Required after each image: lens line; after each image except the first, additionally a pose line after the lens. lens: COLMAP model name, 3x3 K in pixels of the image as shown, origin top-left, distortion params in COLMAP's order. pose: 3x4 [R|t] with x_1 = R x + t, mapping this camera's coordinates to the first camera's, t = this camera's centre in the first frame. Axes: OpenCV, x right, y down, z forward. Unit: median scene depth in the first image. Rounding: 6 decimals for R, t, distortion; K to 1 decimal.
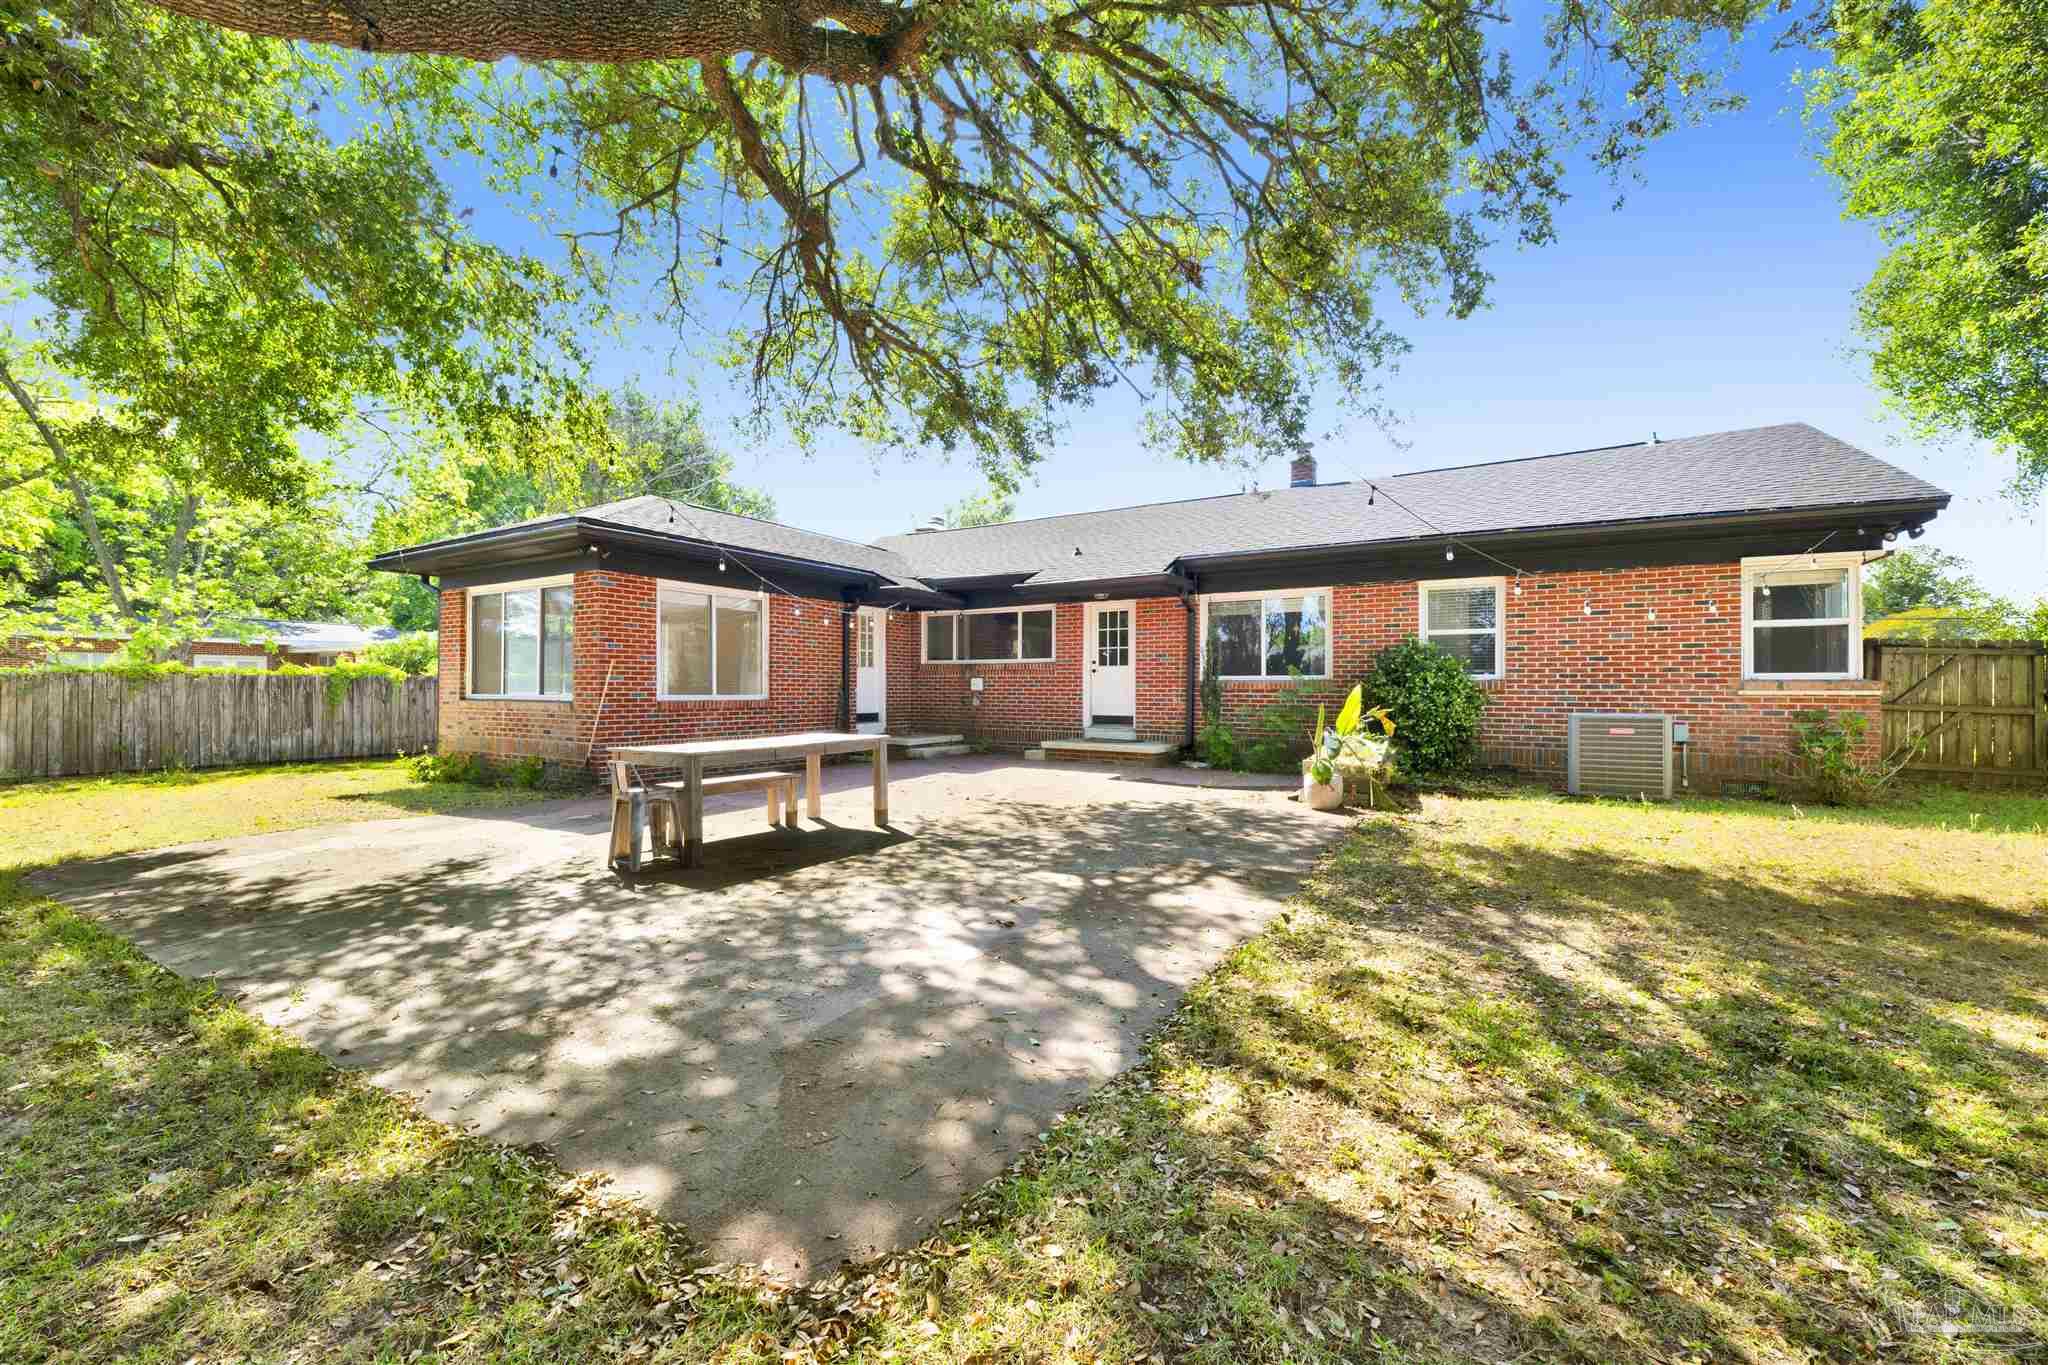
lens RADIAL K [[827.0, 0, 1026.3], [0, 827.0, 682.1], [0, 0, 1]] dist [0.000903, 0.000002]
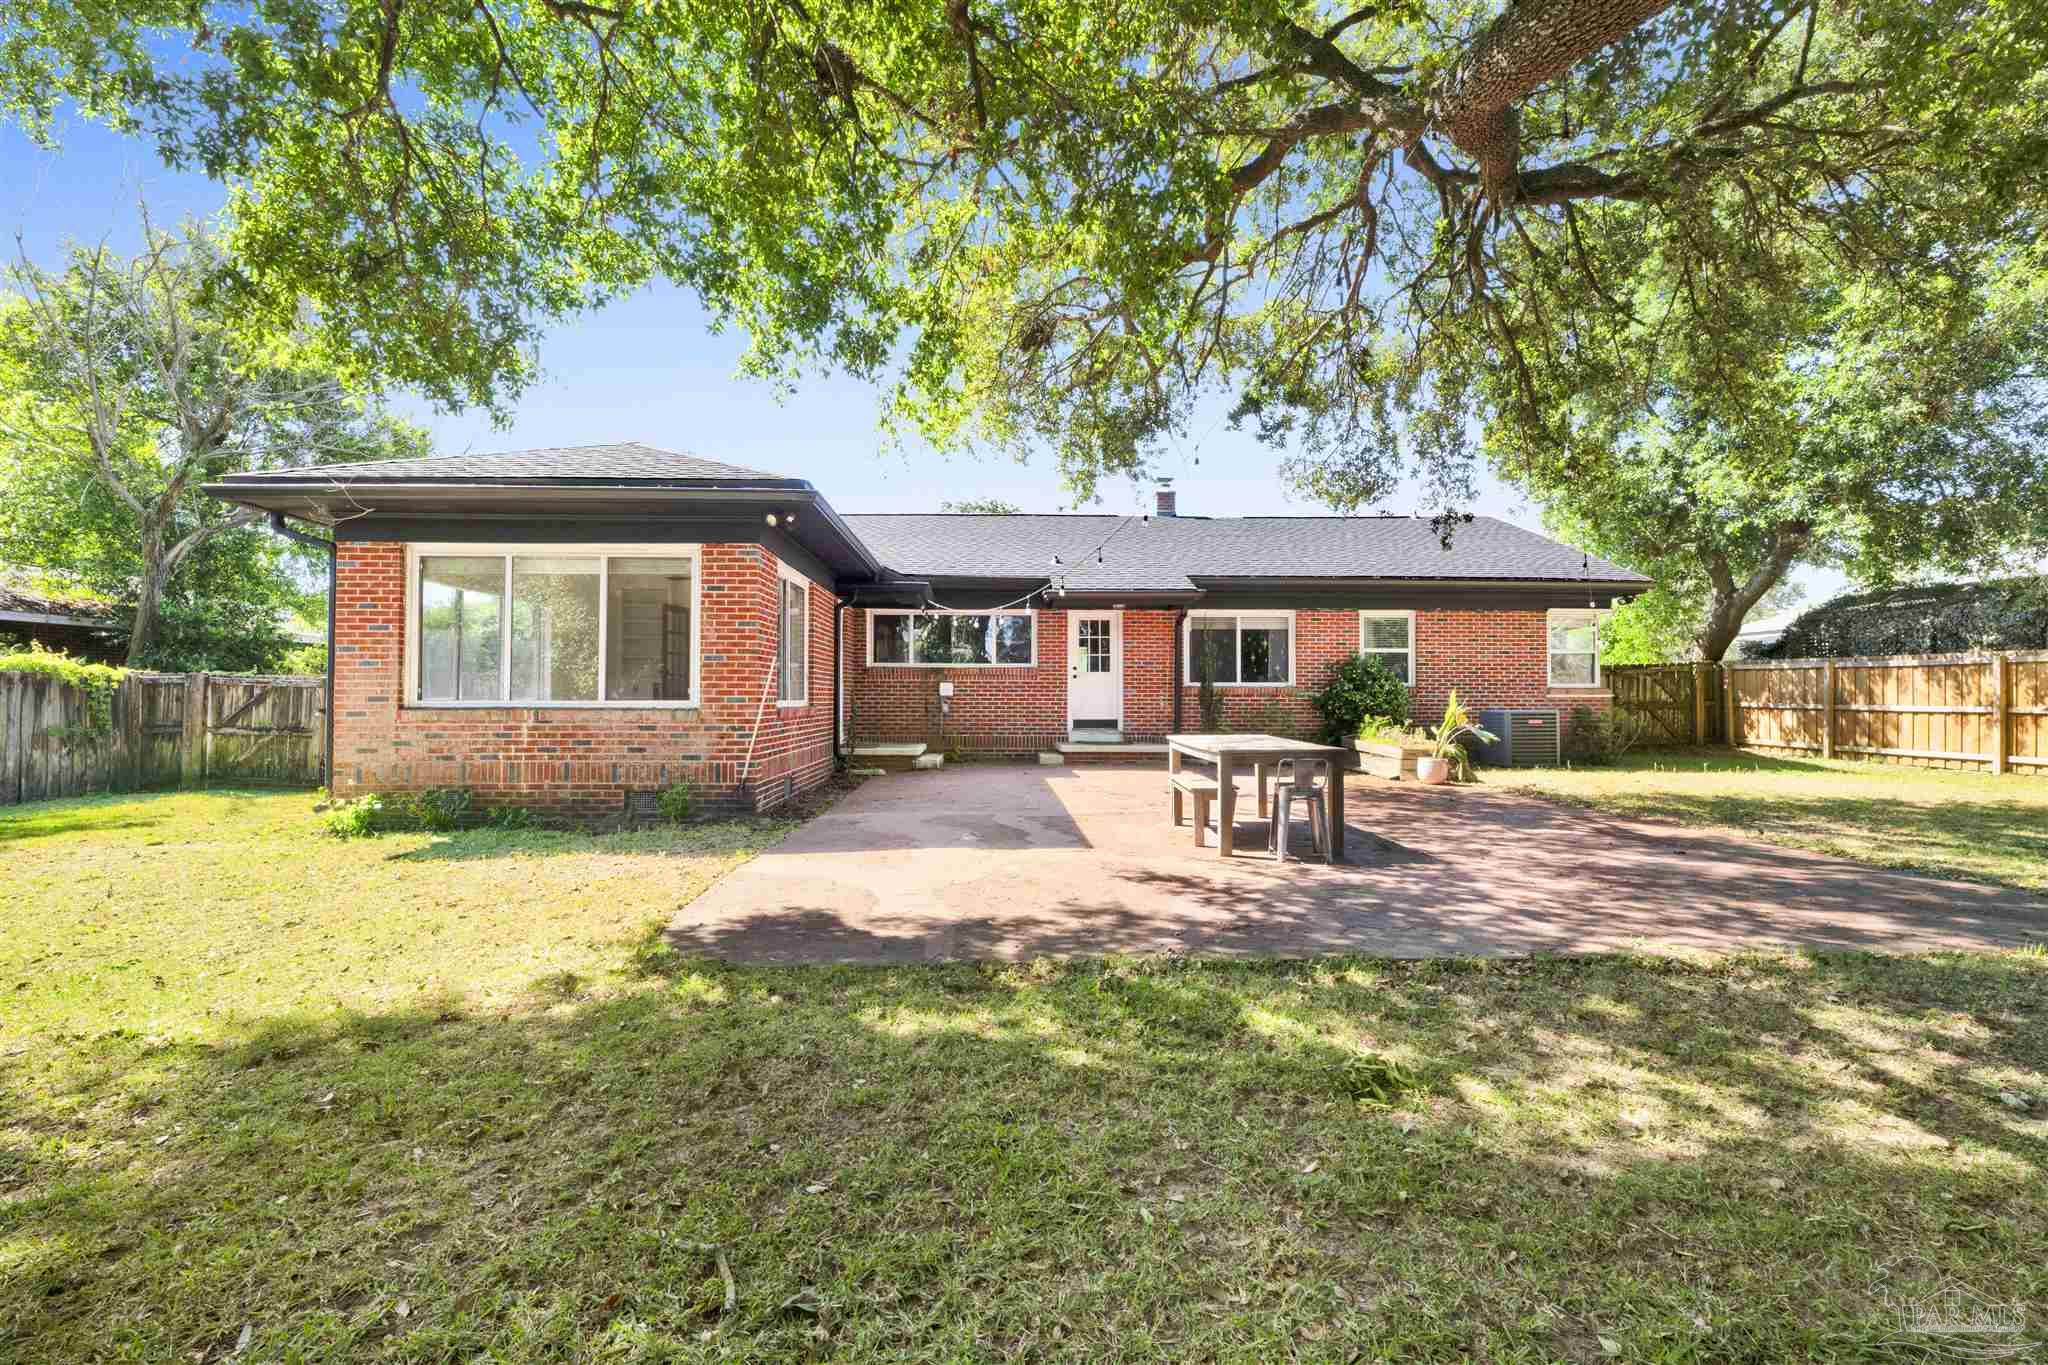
lens RADIAL K [[888.0, 0, 1025.0], [0, 888.0, 684.8], [0, 0, 1]] dist [-0.001377, -0.000050]
pose [[0.830973, 0.006044, 0.556279, -0.603528], [-0.003986, 0.999980, -0.004911, 0.002766], [-0.556298, 0.001864, 0.830981, 0.117325]]
